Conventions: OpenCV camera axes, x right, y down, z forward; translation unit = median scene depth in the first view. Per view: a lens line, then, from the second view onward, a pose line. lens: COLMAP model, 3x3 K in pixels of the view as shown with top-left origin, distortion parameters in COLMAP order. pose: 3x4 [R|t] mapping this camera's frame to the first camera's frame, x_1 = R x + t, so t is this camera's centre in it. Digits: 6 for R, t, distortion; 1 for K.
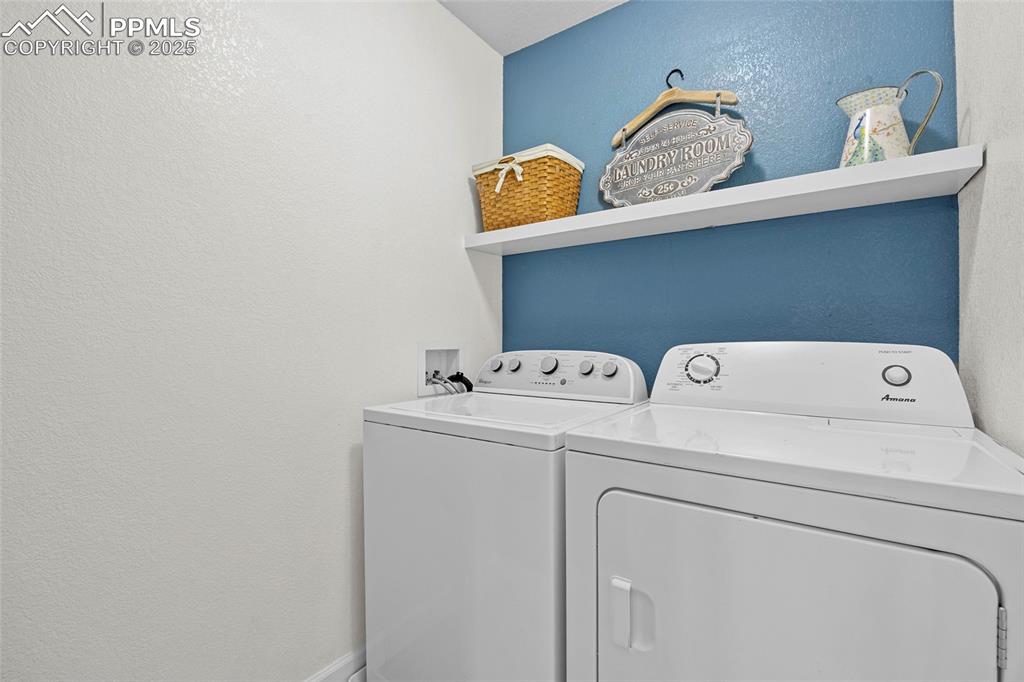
lens RADIAL K [[451.7, 0, 518.7], [0, 451.7, 332.7], [0, 0, 1]] dist [-0.006436, 0.000642]
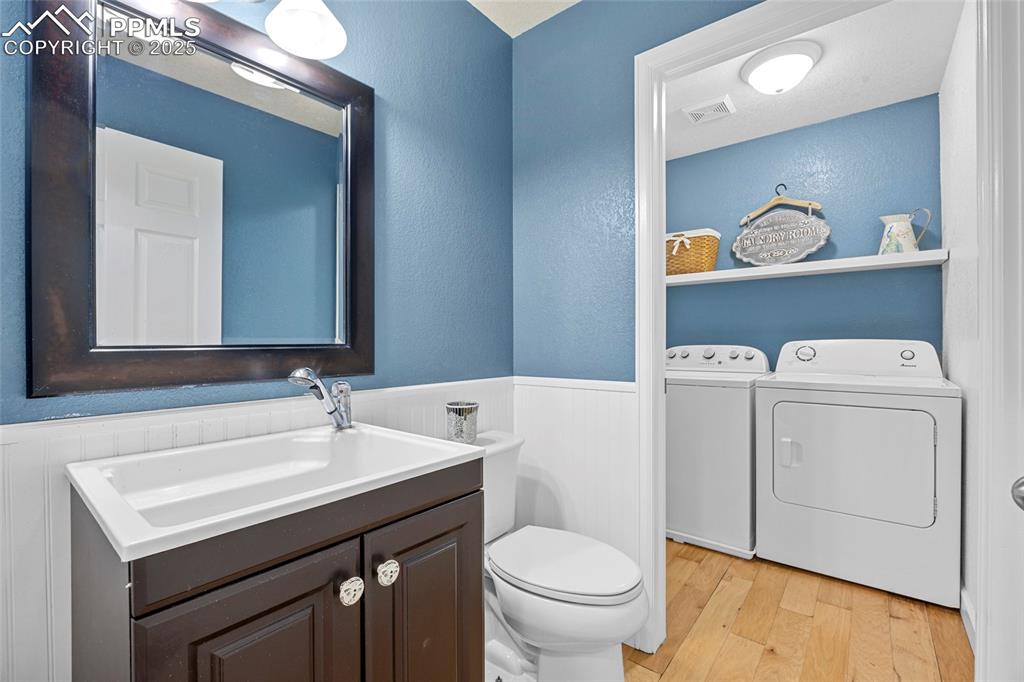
lens RADIAL K [[461.4, 0, 514.0], [0, 461.4, 337.2], [0, 0, 1]] dist [-0.000844, 0.000162]
pose [[0.998842, -0.006614, -0.047659, -0.682754], [0.007031, 0.999938, 0.008593, -0.015393], [0.047599, -0.008918, 0.998827, -0.944767]]
